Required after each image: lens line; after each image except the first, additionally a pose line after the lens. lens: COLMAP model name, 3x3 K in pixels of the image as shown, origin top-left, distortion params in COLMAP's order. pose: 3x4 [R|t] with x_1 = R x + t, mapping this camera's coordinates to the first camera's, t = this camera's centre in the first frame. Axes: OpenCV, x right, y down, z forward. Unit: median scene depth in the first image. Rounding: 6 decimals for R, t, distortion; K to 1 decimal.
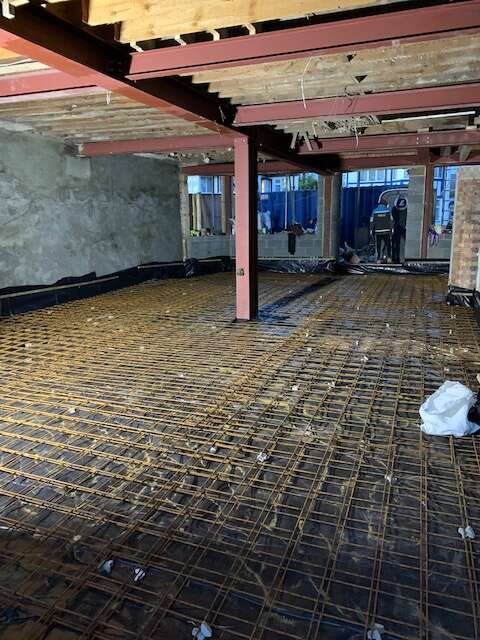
lens RADIAL K [[488.9, 0, 238.8], [0, 488.9, 320.5], [0, 0, 1]] dist [0.030897, -0.027779]
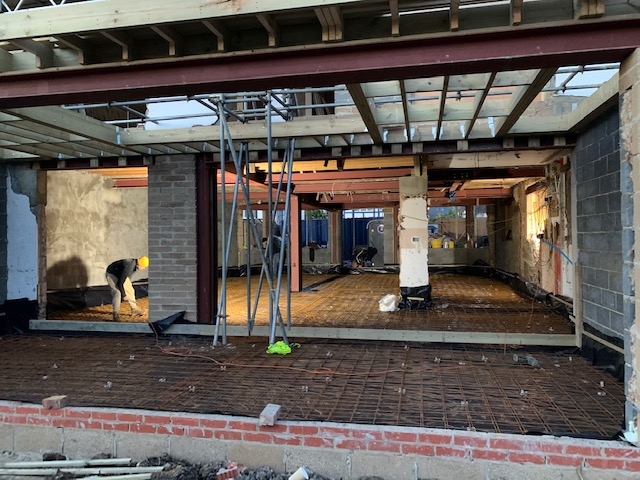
lens RADIAL K [[488.9, 0, 320.0], [0, 488.9, 239.4], [0, 0, 1]] dist [0.030897, -0.027779]
pose [[0.986648, 0.004266, 0.162814, -0.119539], [0.029800, 0.978053, -0.206213, 0.114459], [-0.160120, 0.208312, 0.964867, -0.492999]]
